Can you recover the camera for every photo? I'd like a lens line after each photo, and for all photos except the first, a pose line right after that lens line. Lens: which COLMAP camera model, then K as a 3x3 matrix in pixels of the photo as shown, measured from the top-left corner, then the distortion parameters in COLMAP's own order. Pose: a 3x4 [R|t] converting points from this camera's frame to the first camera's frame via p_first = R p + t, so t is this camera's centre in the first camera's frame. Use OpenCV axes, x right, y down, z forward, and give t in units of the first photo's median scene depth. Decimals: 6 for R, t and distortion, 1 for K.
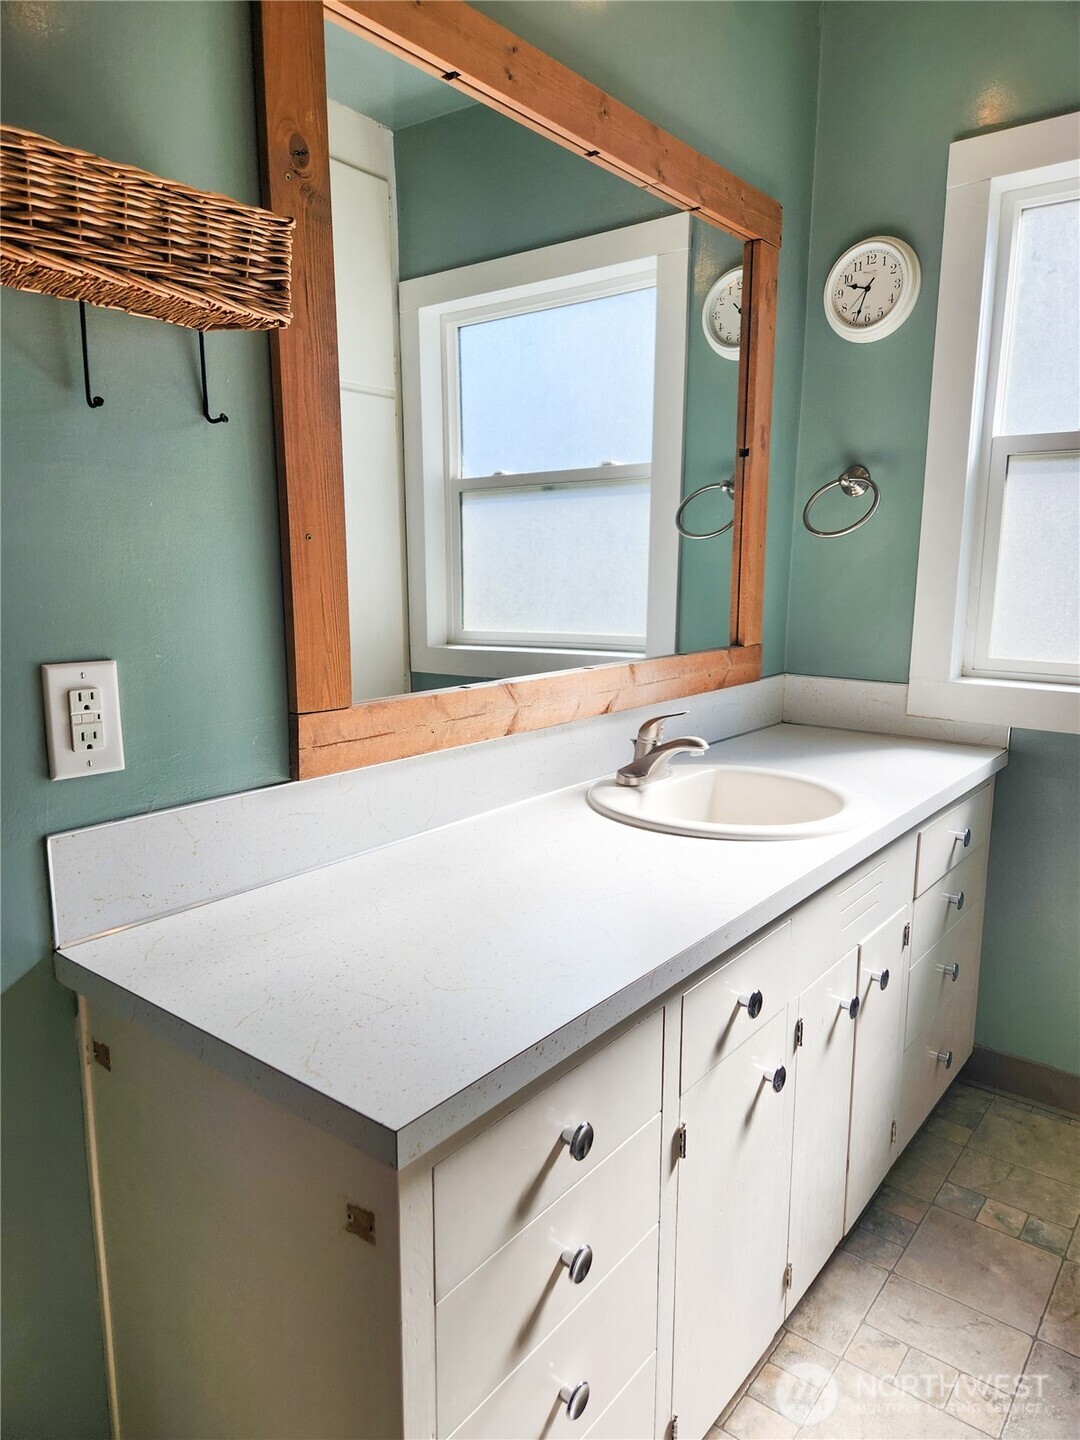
lens RADIAL K [[1002.0, 0, 541.3], [0, 1002.0, 720.3], [0, 0, 1]] dist [0.071433, -0.021870]
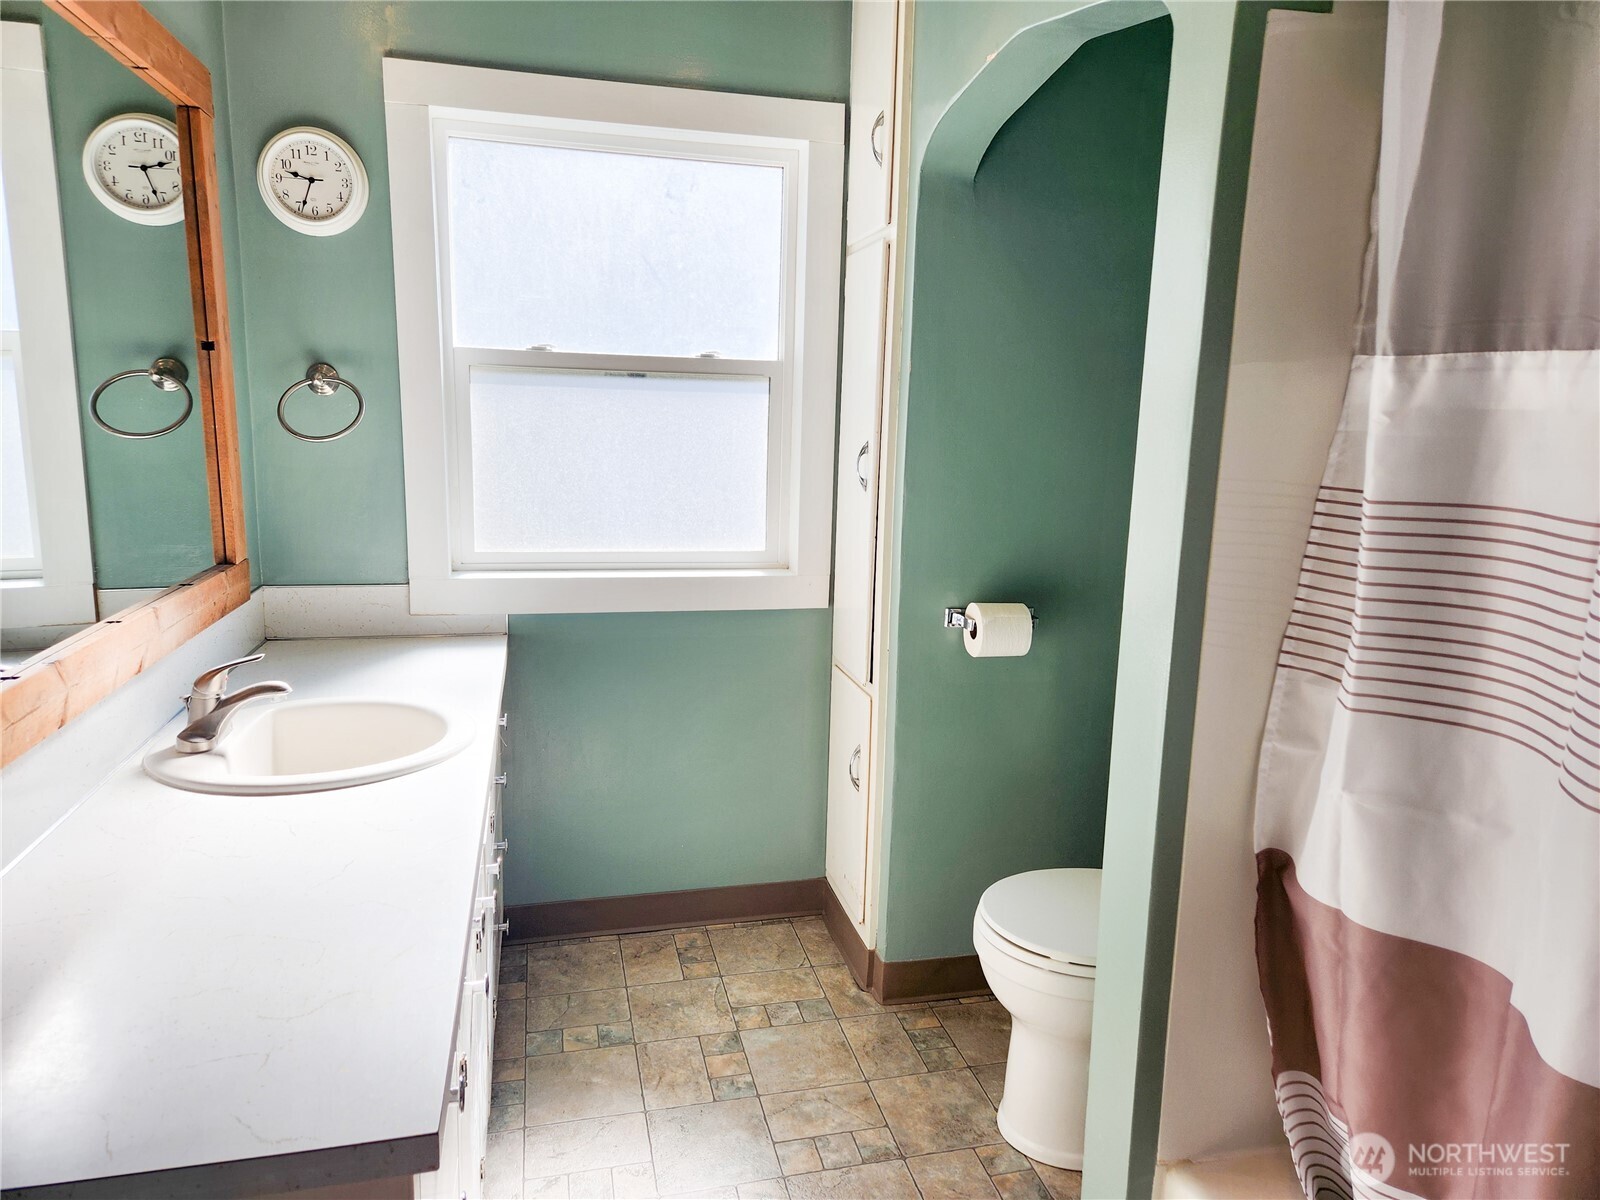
lens RADIAL K [[1113.3, 0, 796.2], [0, 1113.3, 601.4], [0, 0, 1]] dist [0.071433, -0.021870]
pose [[0.626763, -0.134110, 0.767582, -0.270683], [0.111418, 0.990380, 0.082059, -0.071866], [-0.771203, 0.034091, 0.635676, -0.011117]]
